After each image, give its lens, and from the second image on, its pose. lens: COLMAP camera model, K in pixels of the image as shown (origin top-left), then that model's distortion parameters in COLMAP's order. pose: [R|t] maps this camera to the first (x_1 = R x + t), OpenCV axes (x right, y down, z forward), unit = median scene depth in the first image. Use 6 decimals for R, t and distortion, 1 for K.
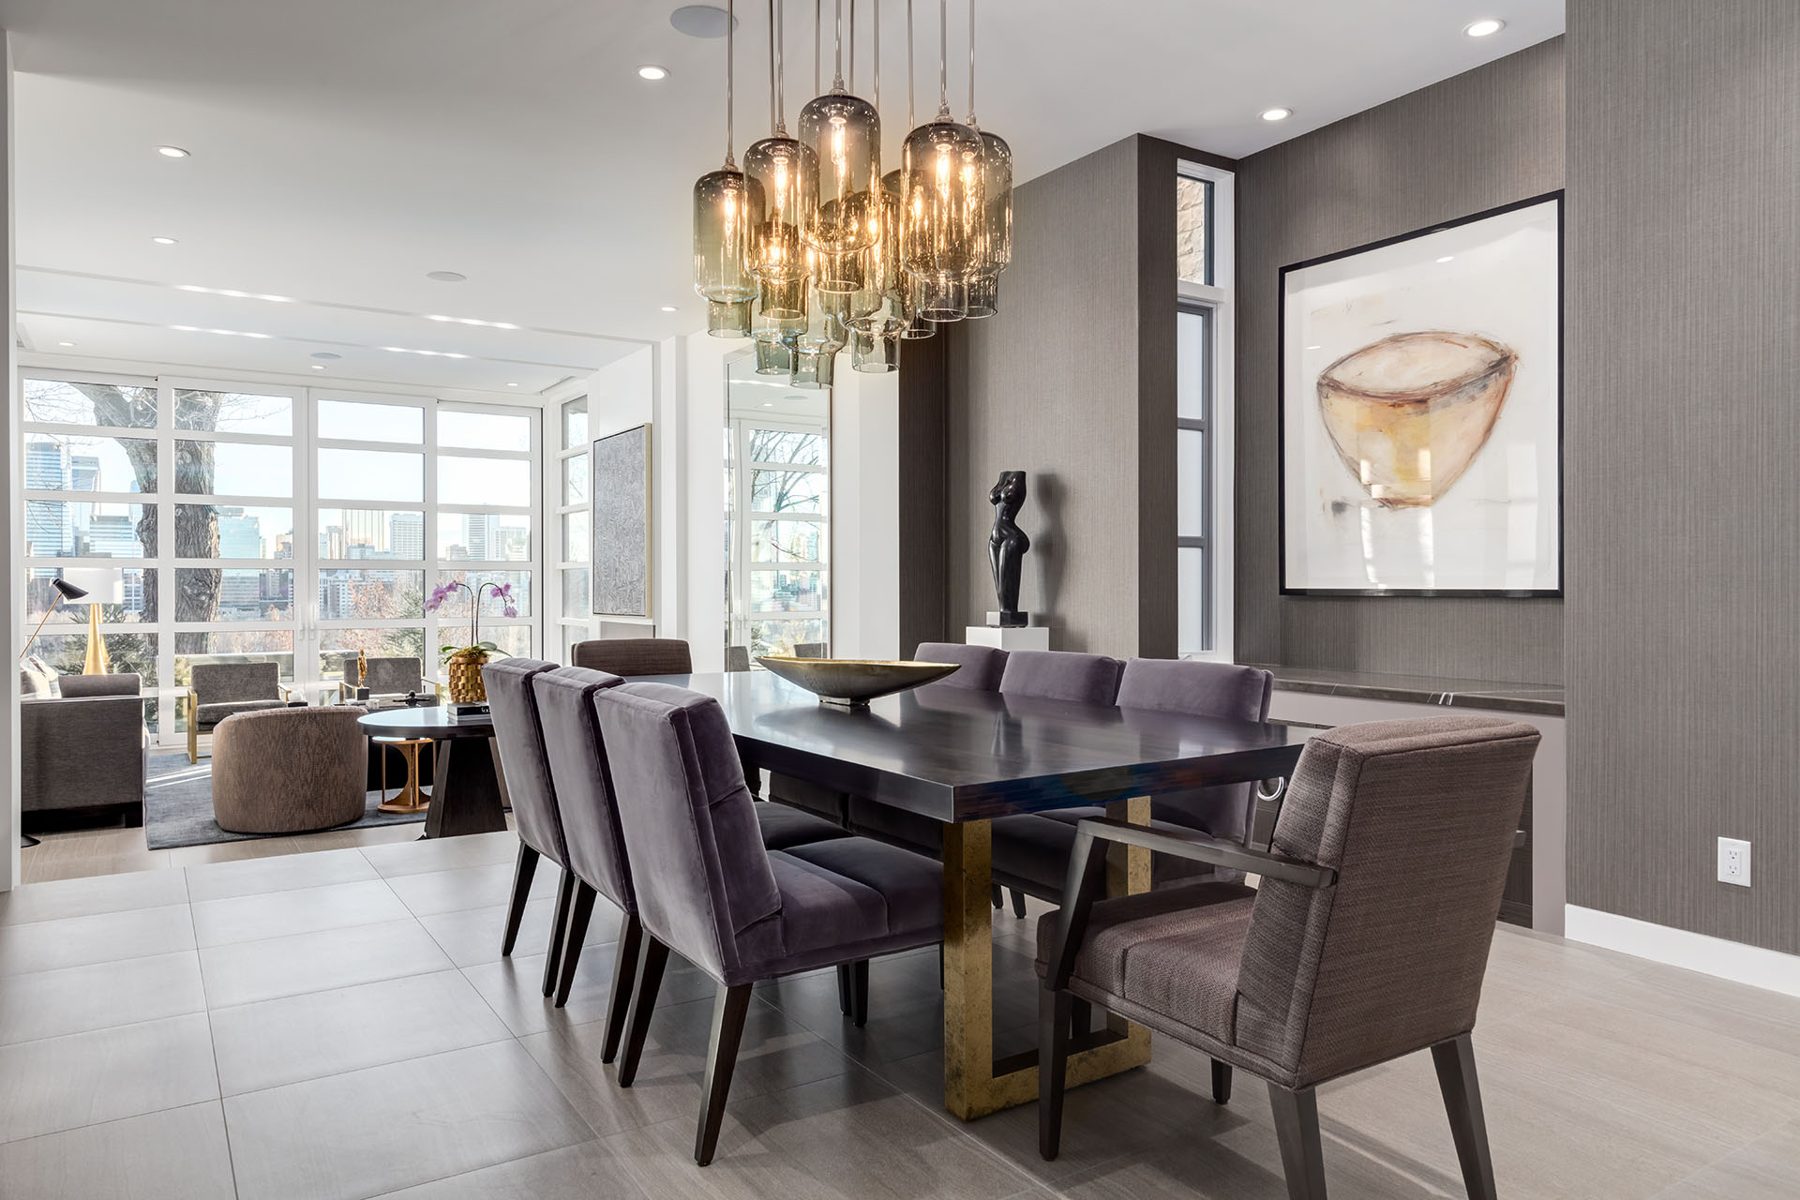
lens RADIAL K [[1194.6, 0, 902.5], [0, 1194.6, 601.9], [0, 0, 1]] dist [0.017309, 0.000571]
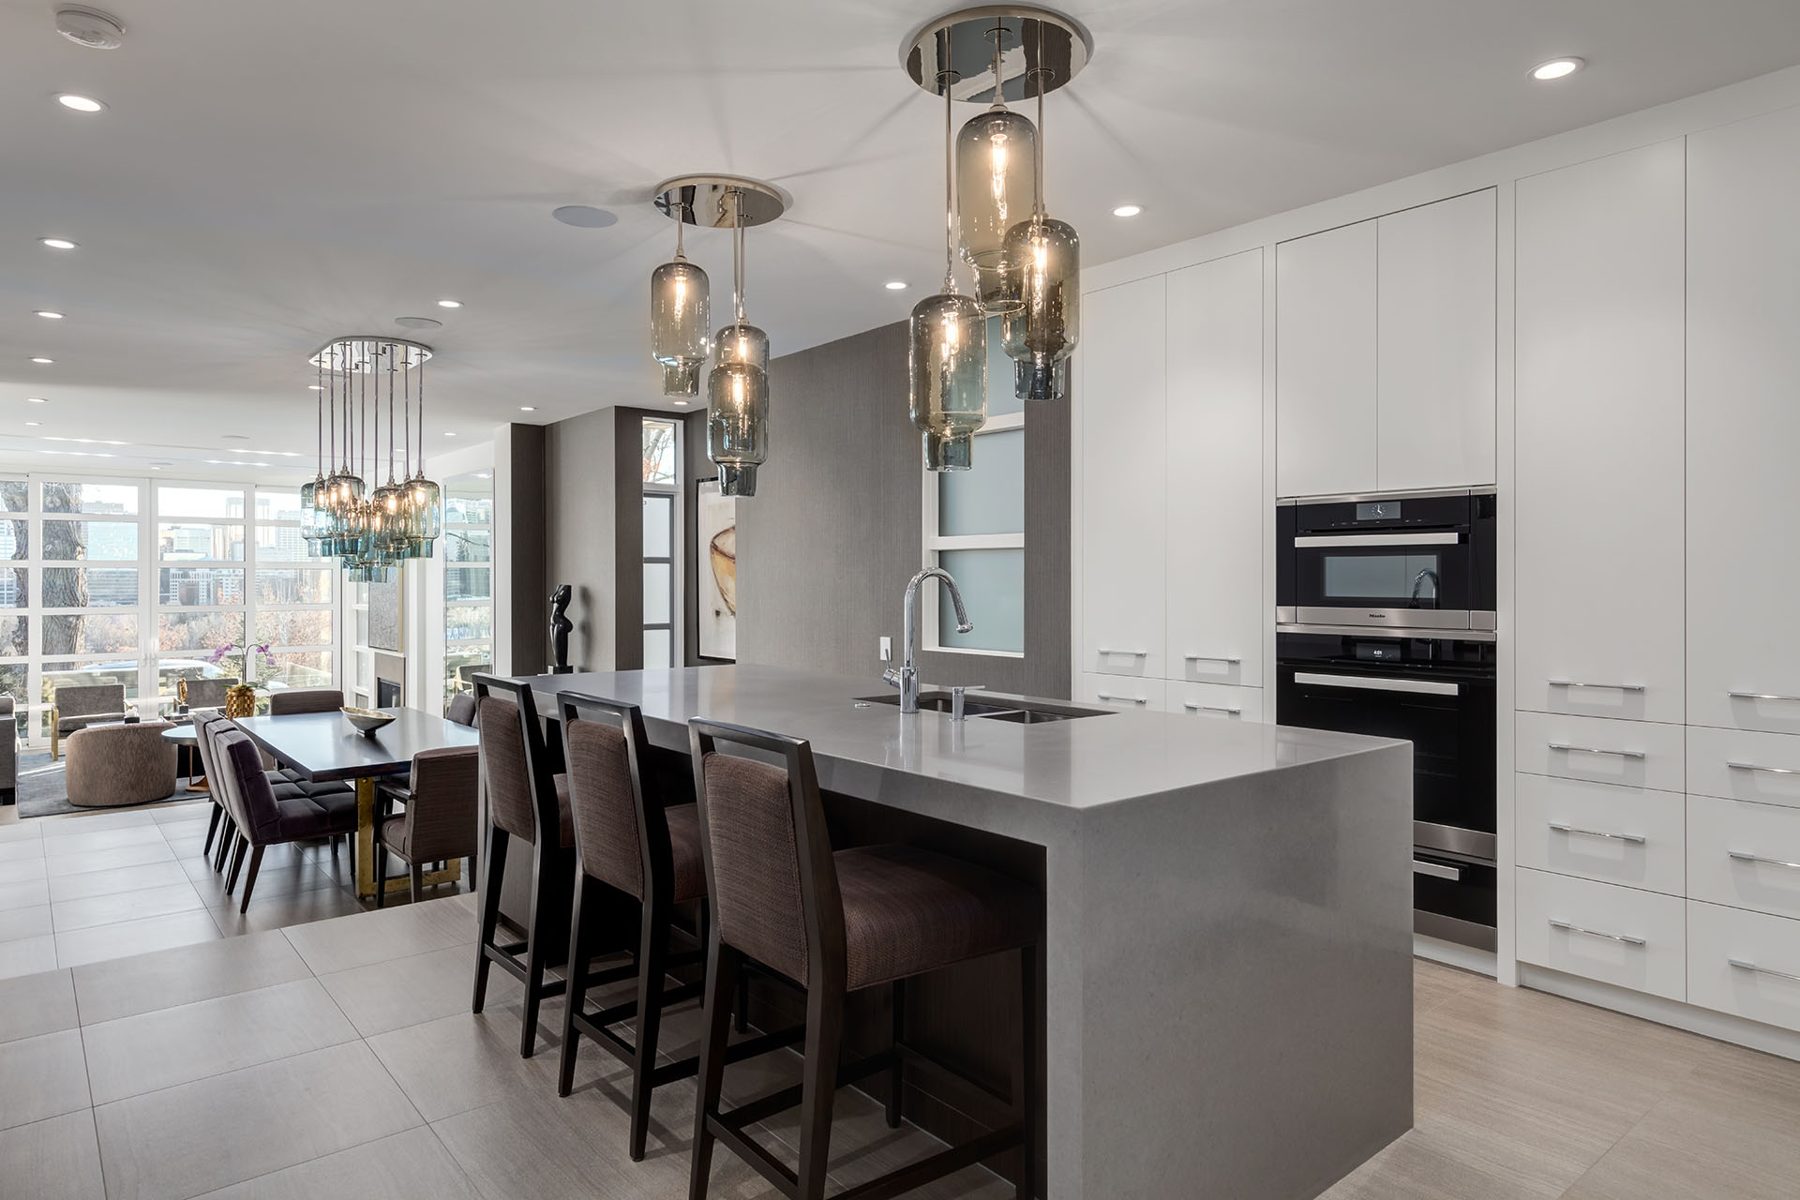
lens RADIAL K [[1073.7, 0, 890.0], [0, 1073.7, 589.8], [0, 0, 1]] dist [0.011562, 0.001802]
pose [[0.993278, -0.001686, 0.115745, 0.253166], [0.002217, 0.999988, -0.004458, -0.062170], [-0.115736, 0.004684, 0.993269, -0.400885]]
